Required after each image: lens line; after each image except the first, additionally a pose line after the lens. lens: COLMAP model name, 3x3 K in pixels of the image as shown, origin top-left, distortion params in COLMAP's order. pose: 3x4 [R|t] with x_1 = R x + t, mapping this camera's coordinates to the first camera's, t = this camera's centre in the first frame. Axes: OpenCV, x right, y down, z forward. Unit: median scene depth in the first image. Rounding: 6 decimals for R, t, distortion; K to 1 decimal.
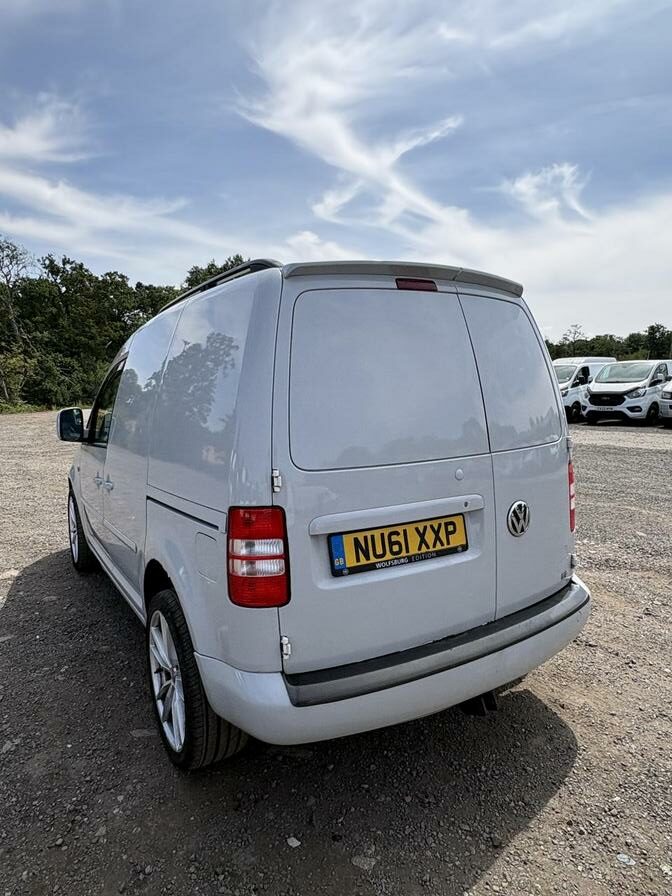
lens RADIAL K [[561.9, 0, 337.3], [0, 561.9, 444.2], [0, 0, 1]] dist [-0.005946, 0.000560]
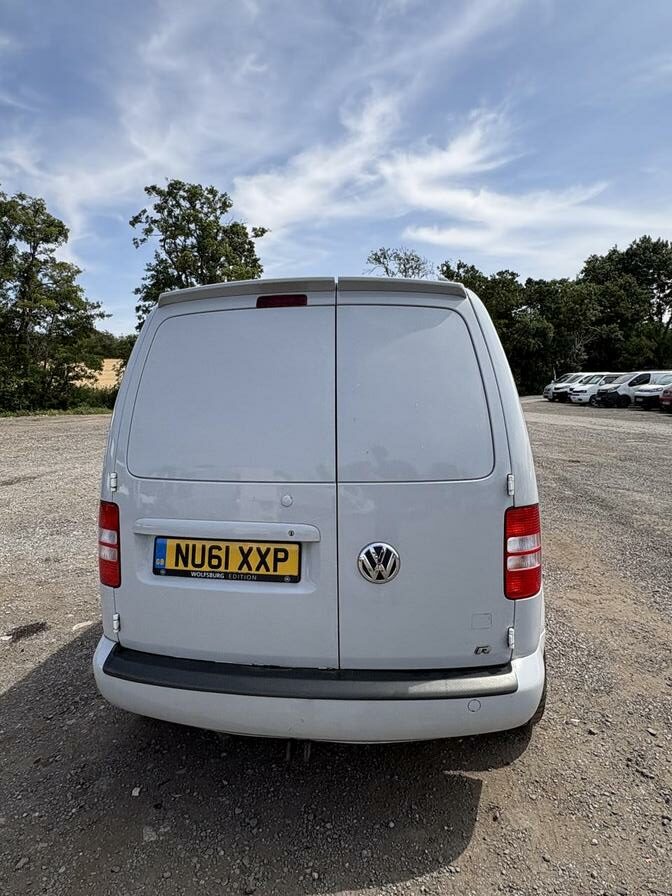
lens RADIAL K [[561.5, 0, 343.9], [0, 561.5, 445.4], [0, 0, 1]] dist [-0.003259, 0.000506]
pose [[0.783579, 0.082598, -0.615778, 0.793602], [-0.075675, 0.996432, 0.037360, -0.074421], [0.616667, 0.017325, 0.787034, 0.287704]]
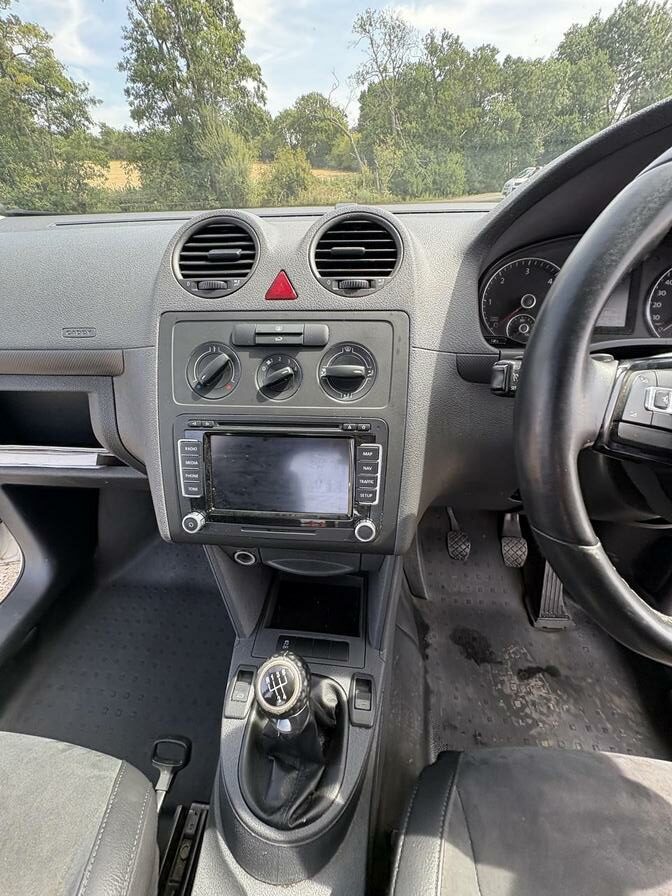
lens RADIAL K [[360.0, 0, 337.5], [0, 360.0, 448.1], [0, 0, 1]] dist [-0.000507, 0.000466]
pose [[0.795217, 0.360516, -0.487502, -0.483603], [-0.064198, 0.849572, 0.523551, -0.012951], [0.602917, -0.385040, 0.698739, 1.766595]]
